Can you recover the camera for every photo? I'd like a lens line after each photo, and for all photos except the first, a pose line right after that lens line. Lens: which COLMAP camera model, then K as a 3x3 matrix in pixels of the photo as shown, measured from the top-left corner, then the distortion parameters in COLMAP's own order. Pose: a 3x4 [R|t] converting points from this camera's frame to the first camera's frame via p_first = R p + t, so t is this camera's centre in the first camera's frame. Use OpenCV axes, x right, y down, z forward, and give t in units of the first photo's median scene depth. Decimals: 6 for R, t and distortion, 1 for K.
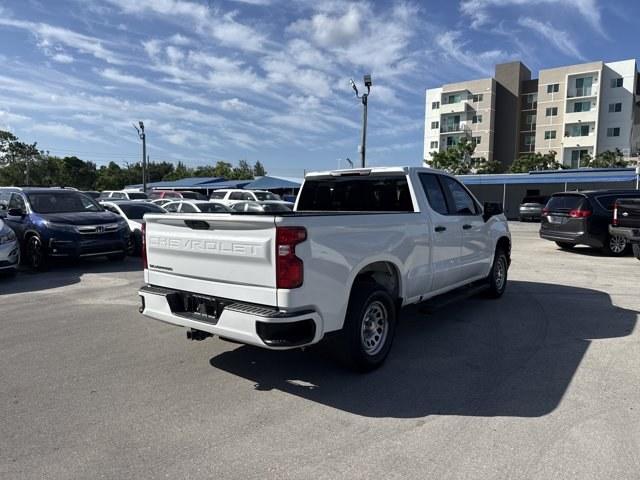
lens RADIAL K [[450.3, 0, 312.4], [0, 450.3, 244.5], [0, 0, 1]] dist [0.026057, -0.039611]
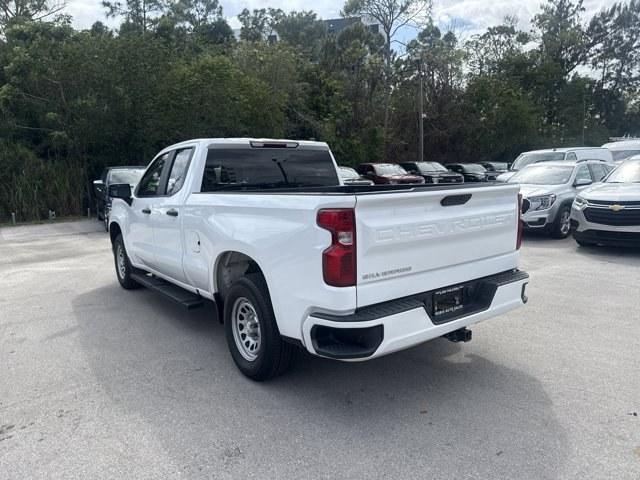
lens RADIAL K [[450.3, 0, 326.7], [0, 450.3, 240.7], [0, 0, 1]] dist [0.026057, -0.039611]
pose [[0.264515, -0.135435, 0.954824, -1.040959], [0.114890, 0.987464, 0.108236, -0.081489], [-0.957513, 0.081070, 0.276759, 0.955431]]
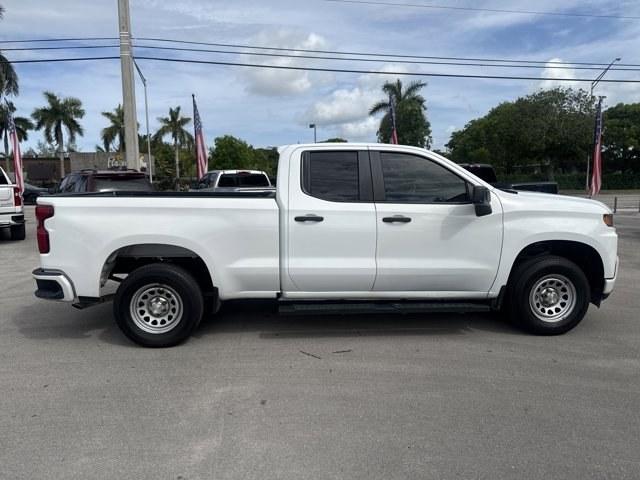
lens RADIAL K [[450.3, 0, 316.0], [0, 450.3, 236.7], [0, 0, 1]] dist [0.026057, -0.039611]
pose [[0.665125, 0.096893, -0.740419, 1.194671], [-0.068562, 0.995282, 0.068655, -0.076898], [0.743578, 0.005101, 0.668630, 0.599956]]
